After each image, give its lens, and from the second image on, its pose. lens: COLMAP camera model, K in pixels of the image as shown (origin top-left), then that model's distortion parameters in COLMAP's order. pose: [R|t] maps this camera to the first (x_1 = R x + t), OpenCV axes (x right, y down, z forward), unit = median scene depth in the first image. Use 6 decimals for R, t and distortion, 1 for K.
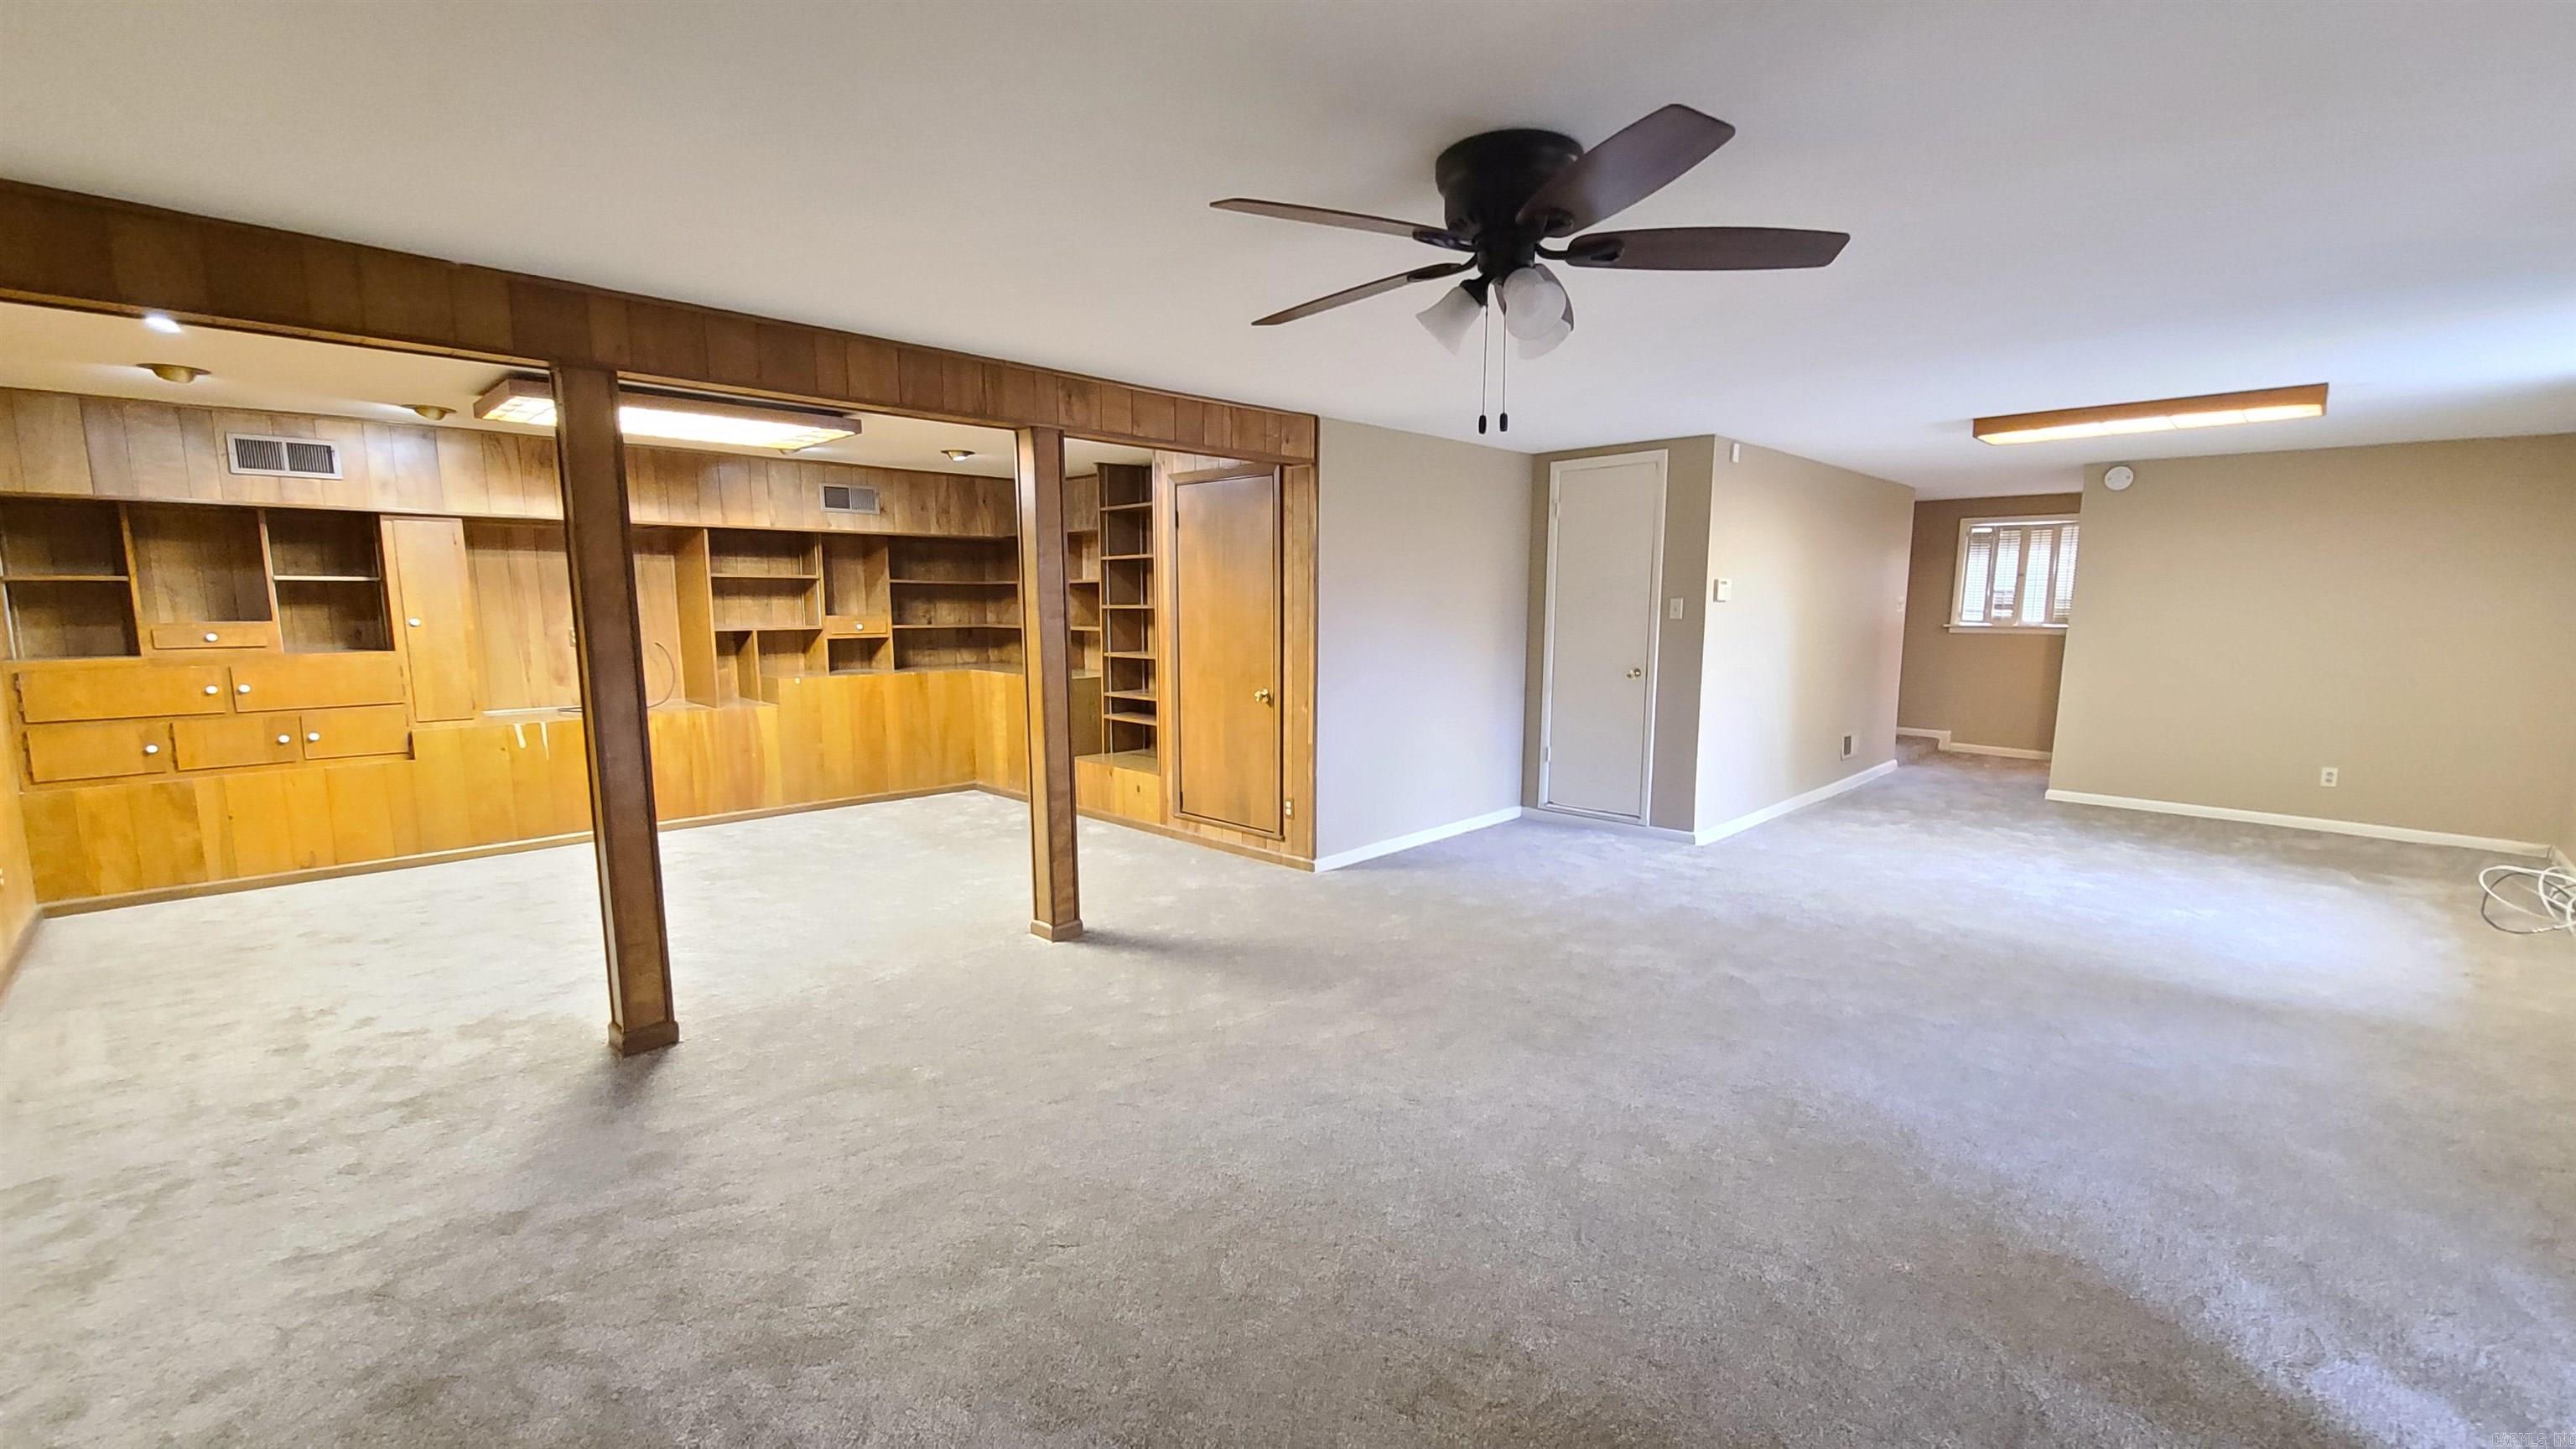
lens RADIAL K [[1043.1, 0, 1280.8], [0, 1043.1, 737.4], [0, 0, 1]] dist [0.012279, -0.000965]
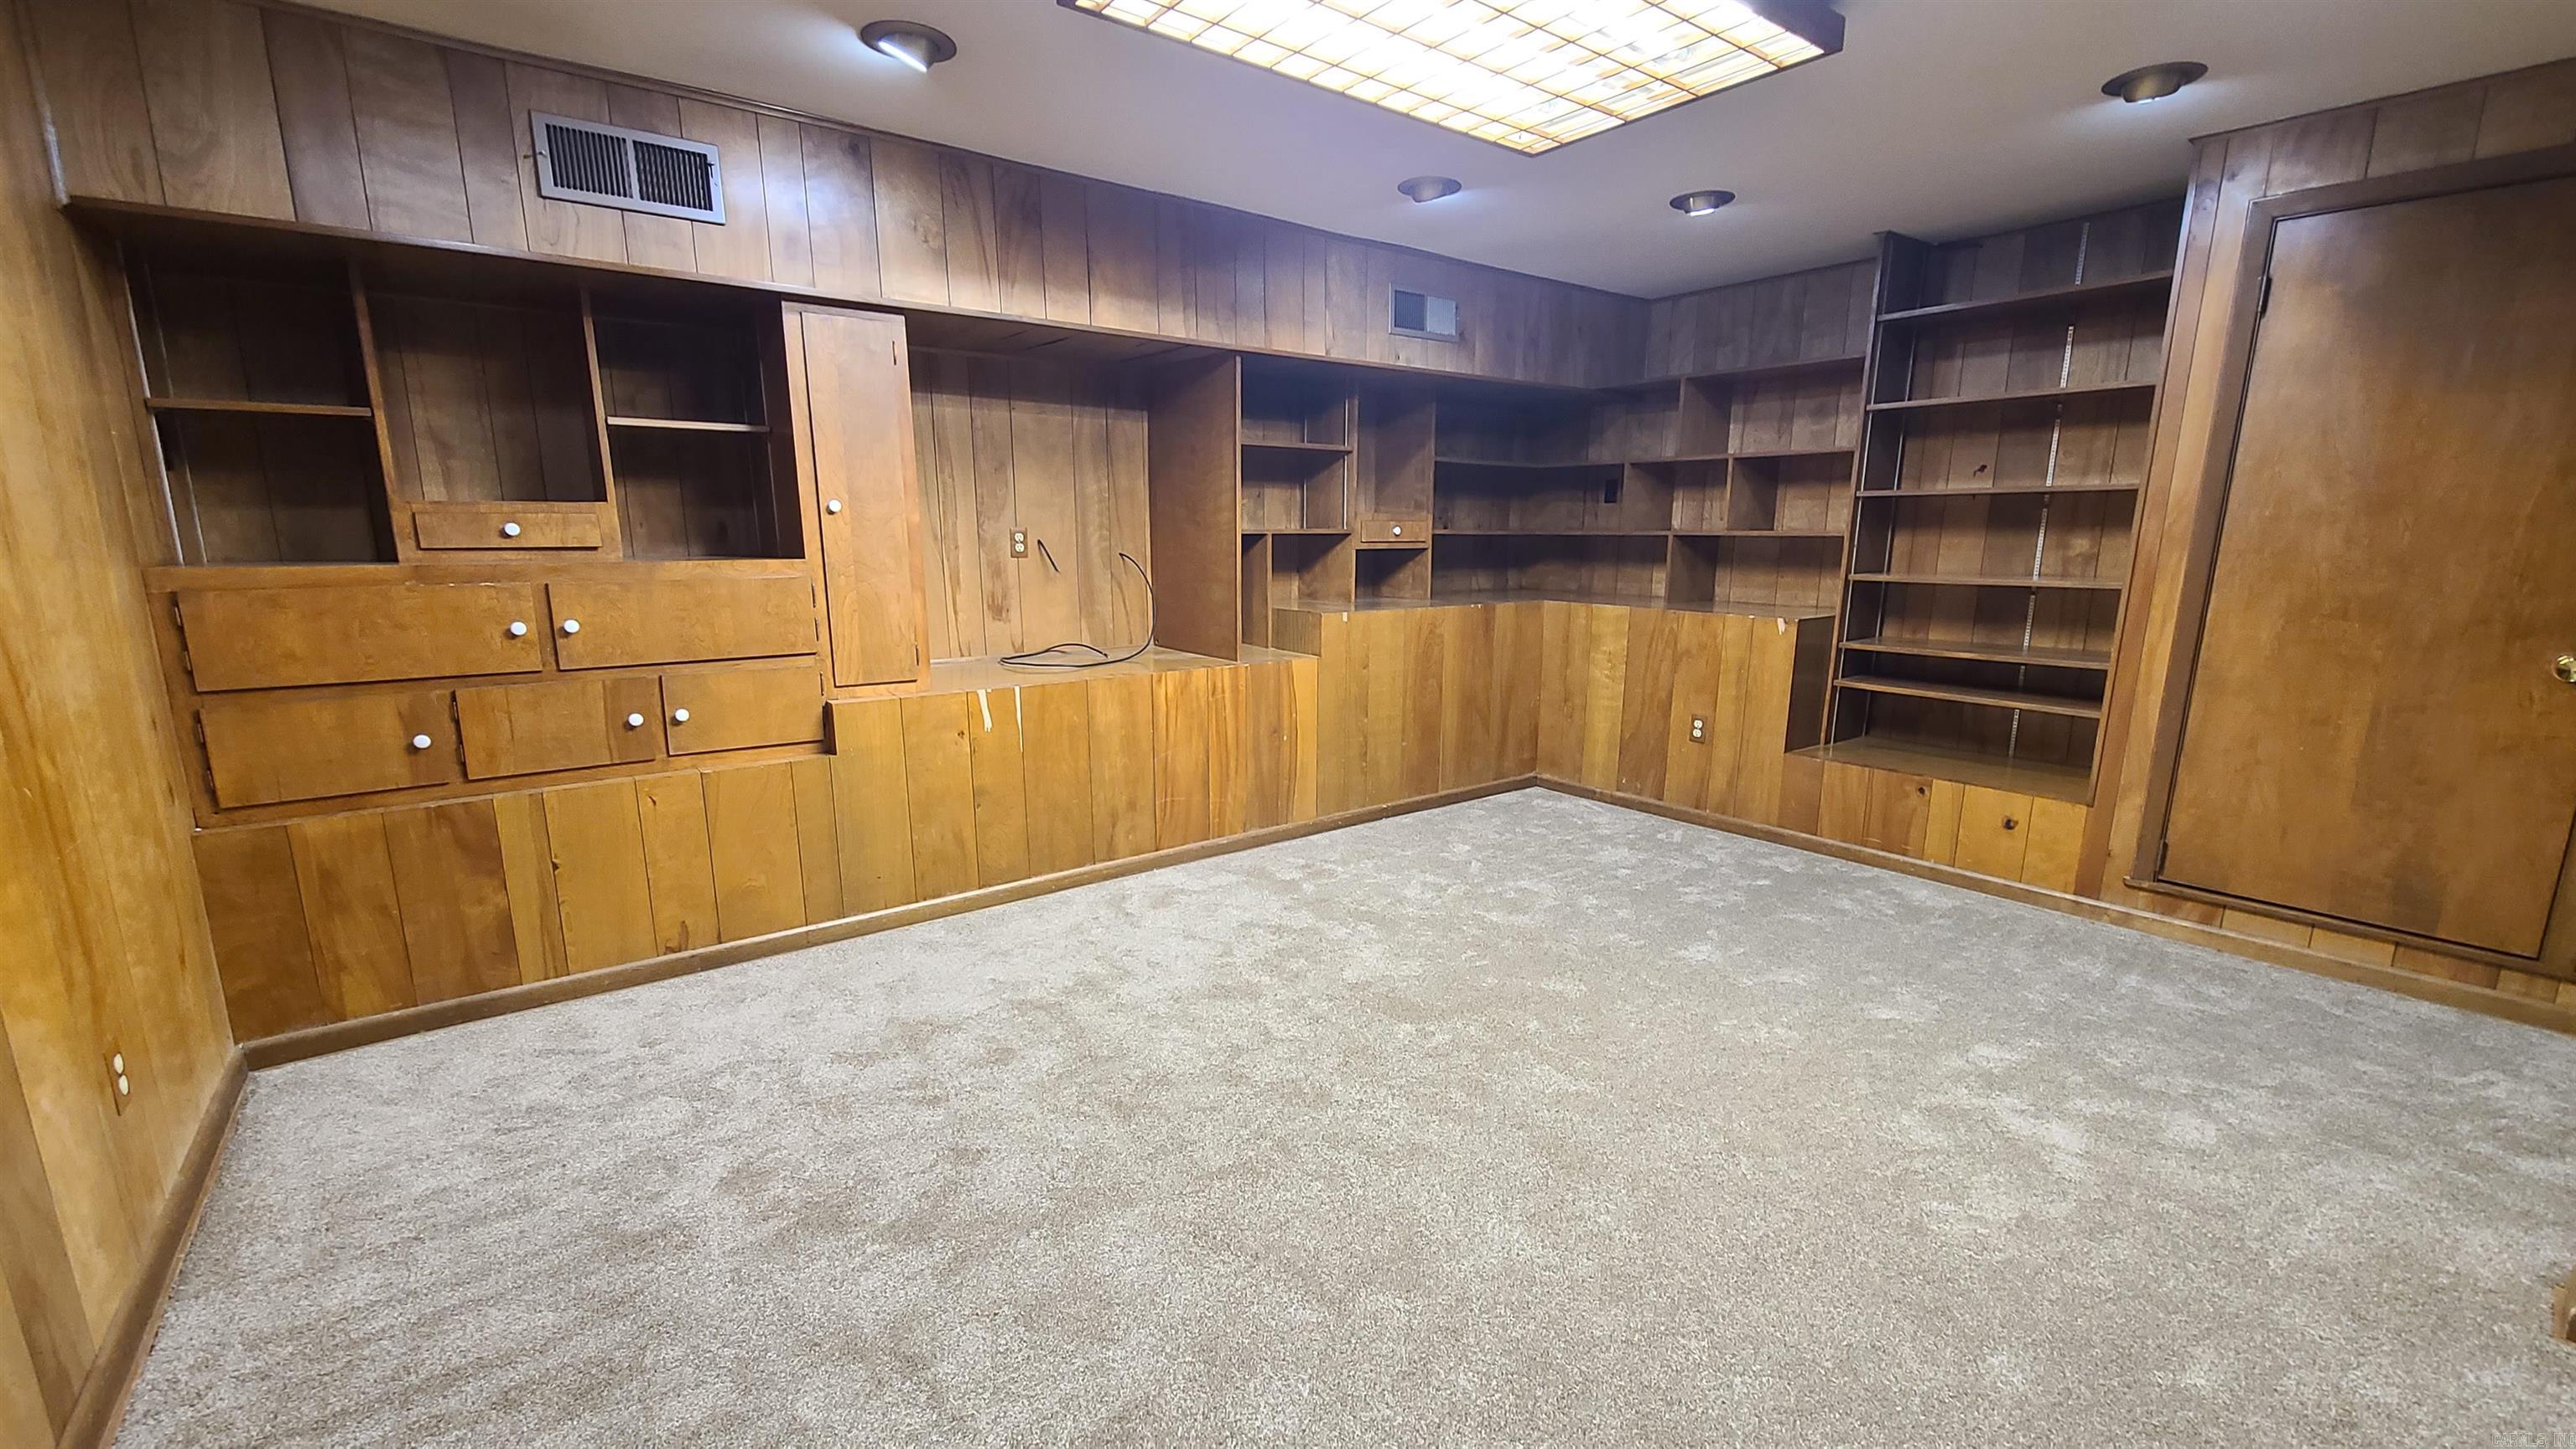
lens RADIAL K [[1043.1, 0, 1293.5], [0, 1043.1, 731.3], [0, 0, 1]] dist [0.012279, -0.000965]
pose [[0.991939, 0.027358, -0.123724, -0.529331], [-0.019642, 0.997810, 0.063164, -0.032089], [0.125181, -0.060225, 0.990304, 0.494690]]
